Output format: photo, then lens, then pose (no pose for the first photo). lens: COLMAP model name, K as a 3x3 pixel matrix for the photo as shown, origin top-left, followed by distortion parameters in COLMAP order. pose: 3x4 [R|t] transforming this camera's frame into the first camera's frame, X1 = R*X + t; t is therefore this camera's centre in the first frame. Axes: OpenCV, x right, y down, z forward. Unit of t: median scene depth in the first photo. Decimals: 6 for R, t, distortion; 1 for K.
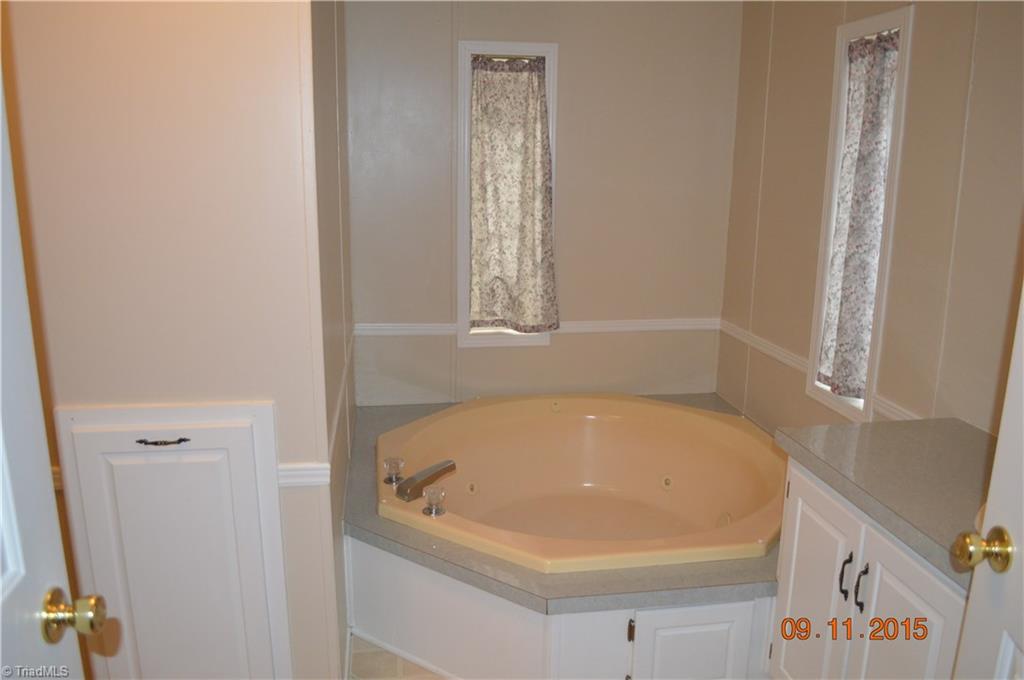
lens RADIAL K [[820.6, 0, 510.9], [0, 820.6, 342.0], [0, 0, 1]] dist [-0.039978, 0.000857]
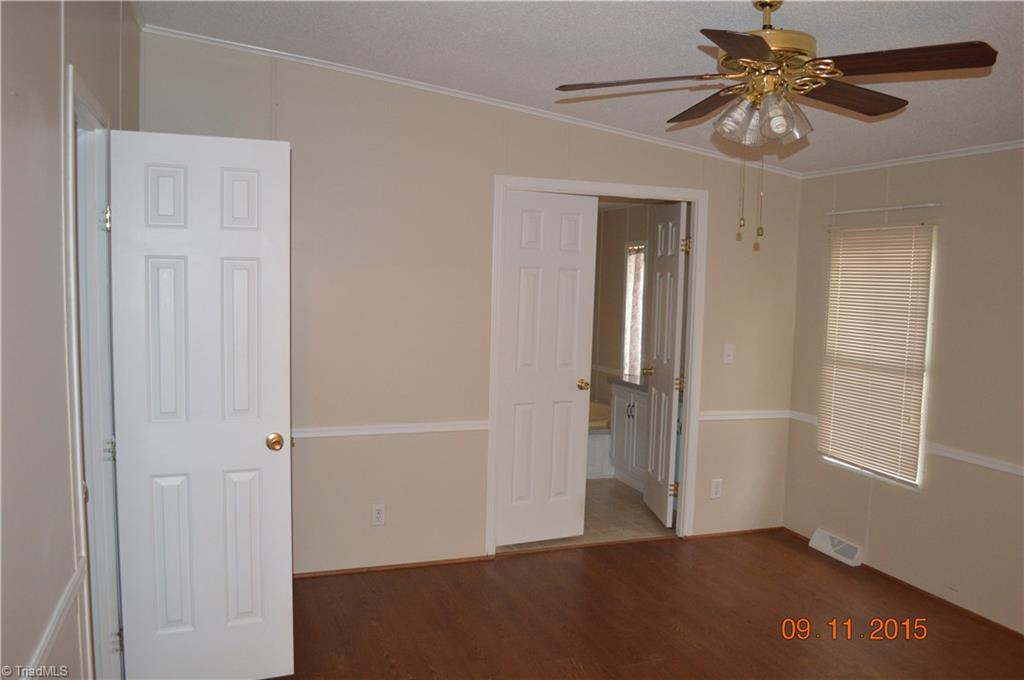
lens RADIAL K [[820.6, 0, 512.0], [0, 820.6, 341.8], [0, 0, 1]] dist [-0.039978, 0.000857]
pose [[0.981524, -0.004663, 0.191285, -0.500543], [0.031148, 0.990262, -0.135687, 0.305968], [-0.188789, 0.139138, 0.972111, -1.579599]]
